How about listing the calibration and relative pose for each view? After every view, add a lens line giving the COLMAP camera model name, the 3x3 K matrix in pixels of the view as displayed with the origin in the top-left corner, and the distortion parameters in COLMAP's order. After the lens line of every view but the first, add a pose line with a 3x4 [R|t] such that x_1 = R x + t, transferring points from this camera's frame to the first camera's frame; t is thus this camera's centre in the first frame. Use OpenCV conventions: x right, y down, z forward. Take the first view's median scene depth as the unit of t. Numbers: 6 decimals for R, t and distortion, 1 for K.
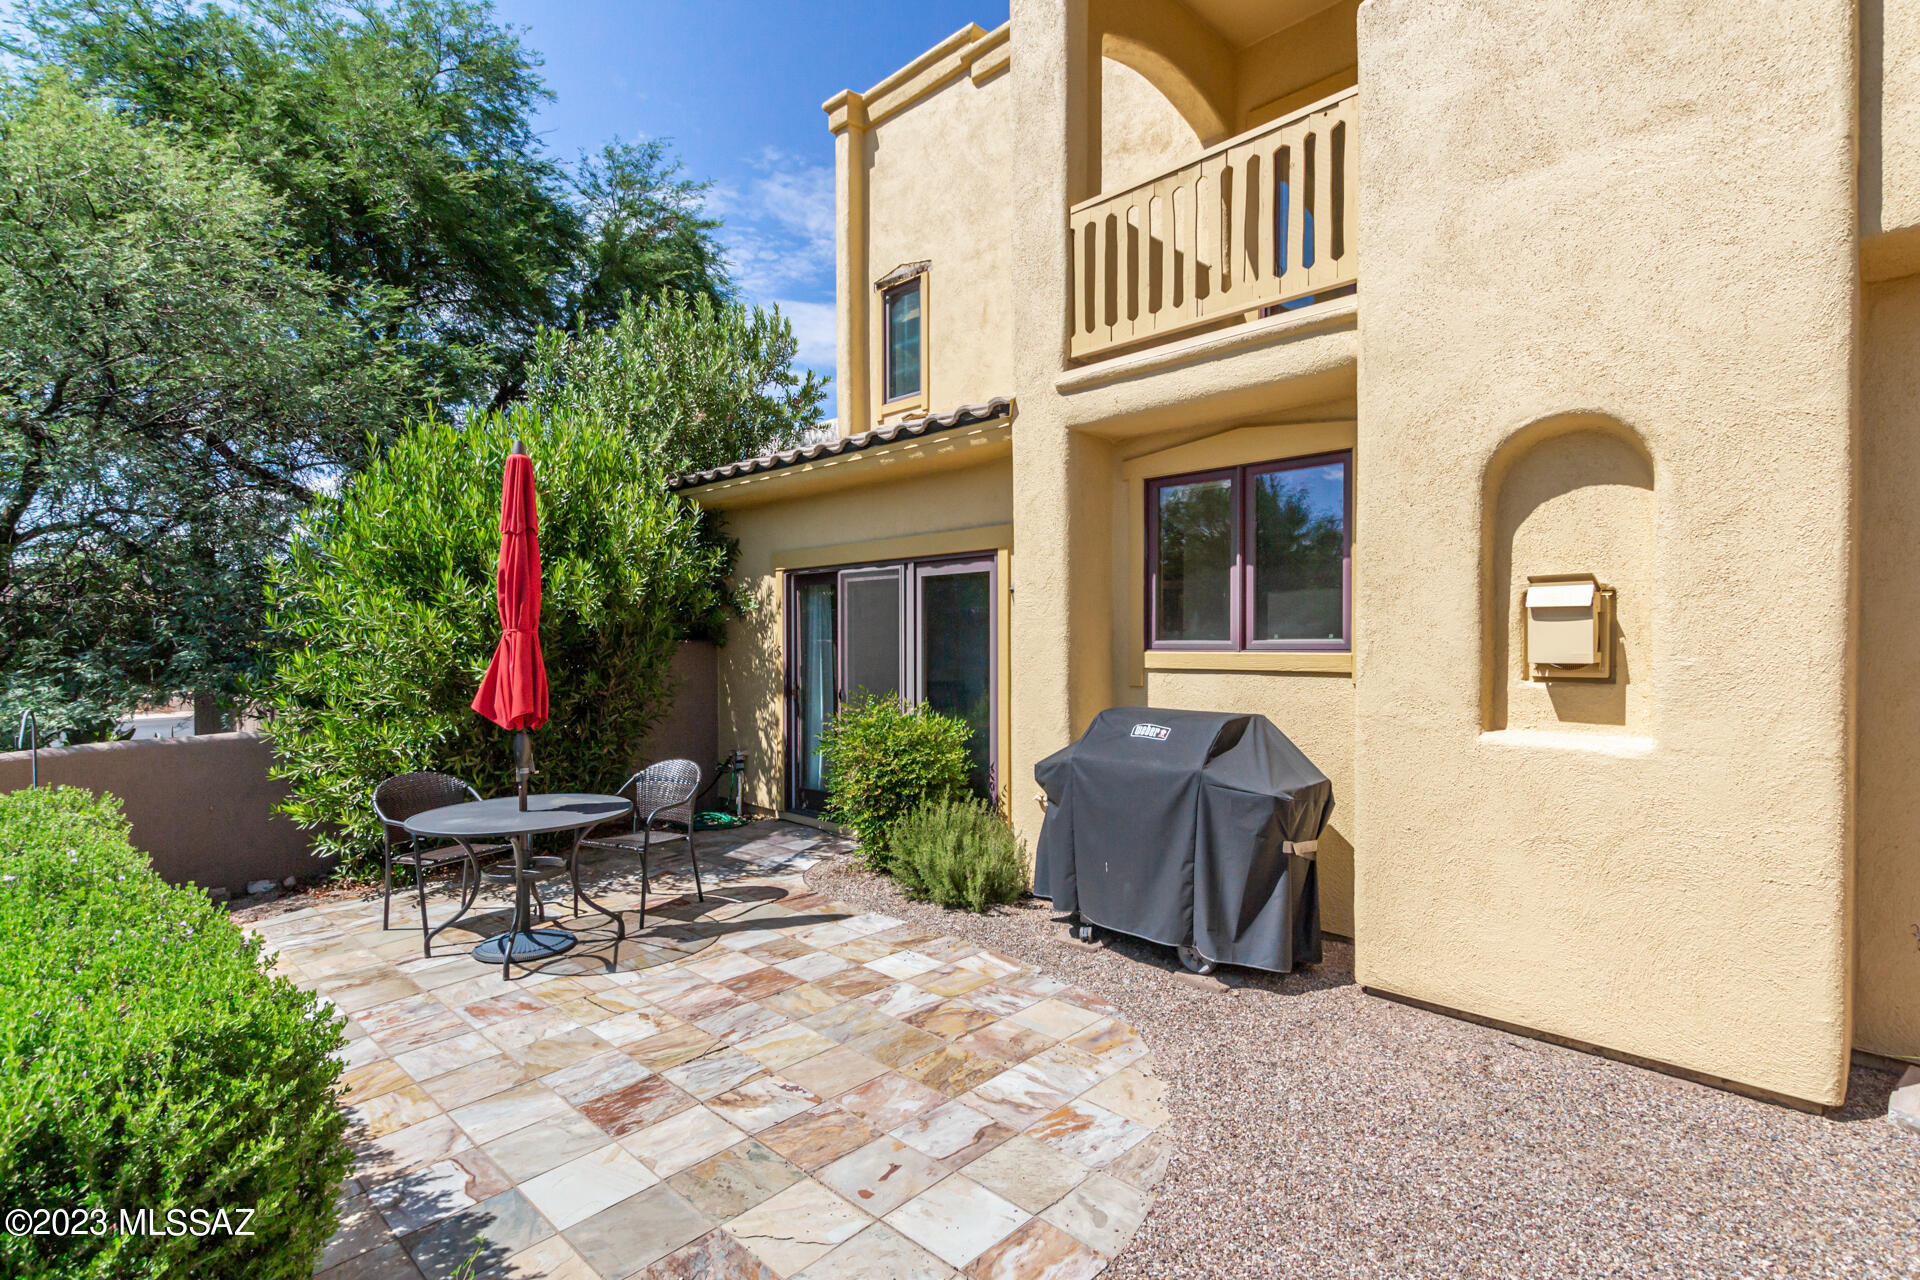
lens RADIAL K [[933.0, 0, 954.9], [0, 933.0, 642.0], [0, 0, 1]] dist [0.021518, -0.000343]
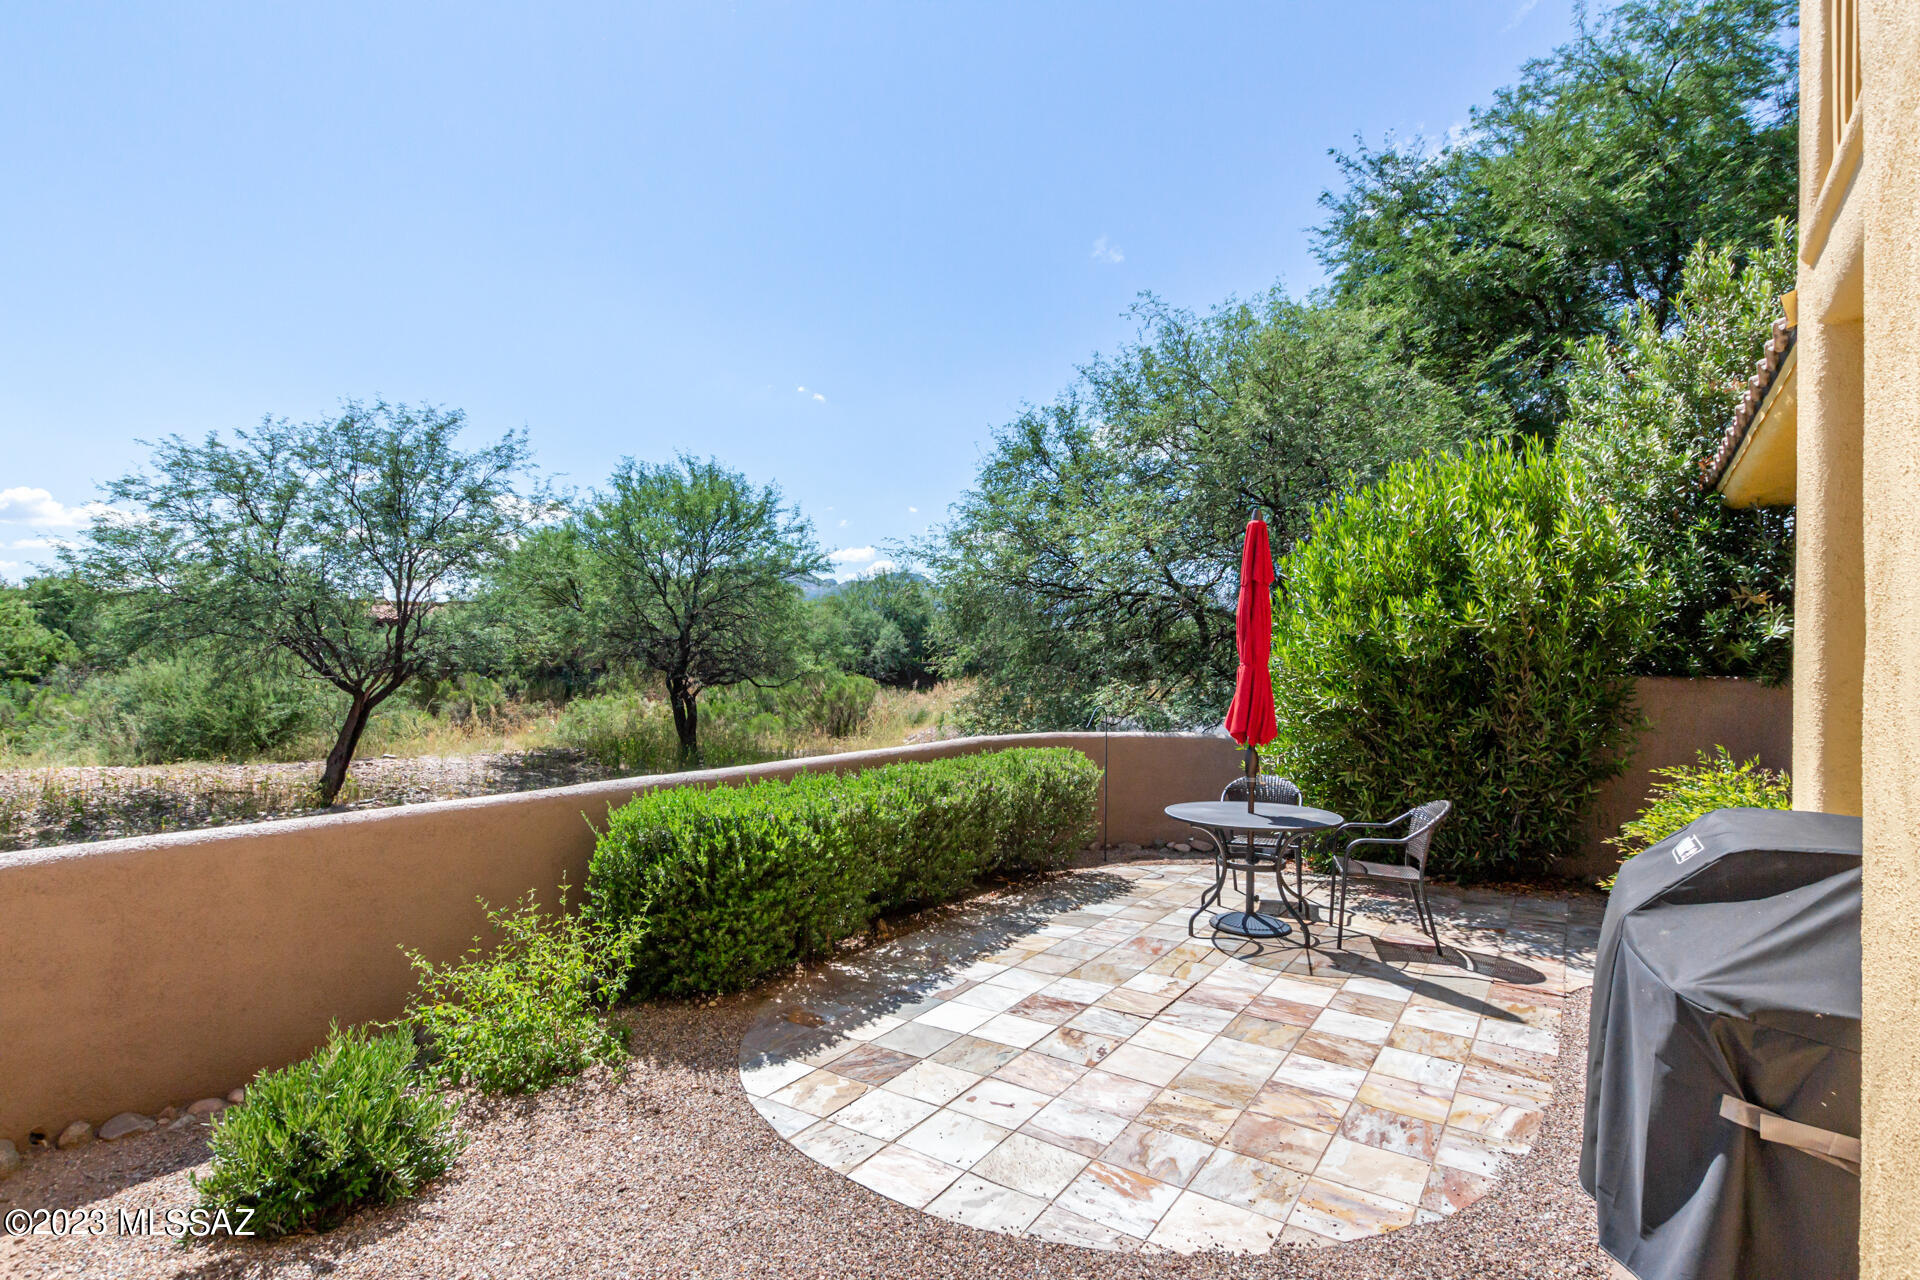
lens RADIAL K [[933.0, 0, 957.4], [0, 933.0, 648.2], [0, 0, 1]] dist [0.021518, -0.000343]
pose [[0.158538, -0.009068, -0.987311, 0.697673], [-0.009973, 0.999892, -0.010785, -0.017579], [0.987302, 0.011557, 0.158431, 0.442043]]
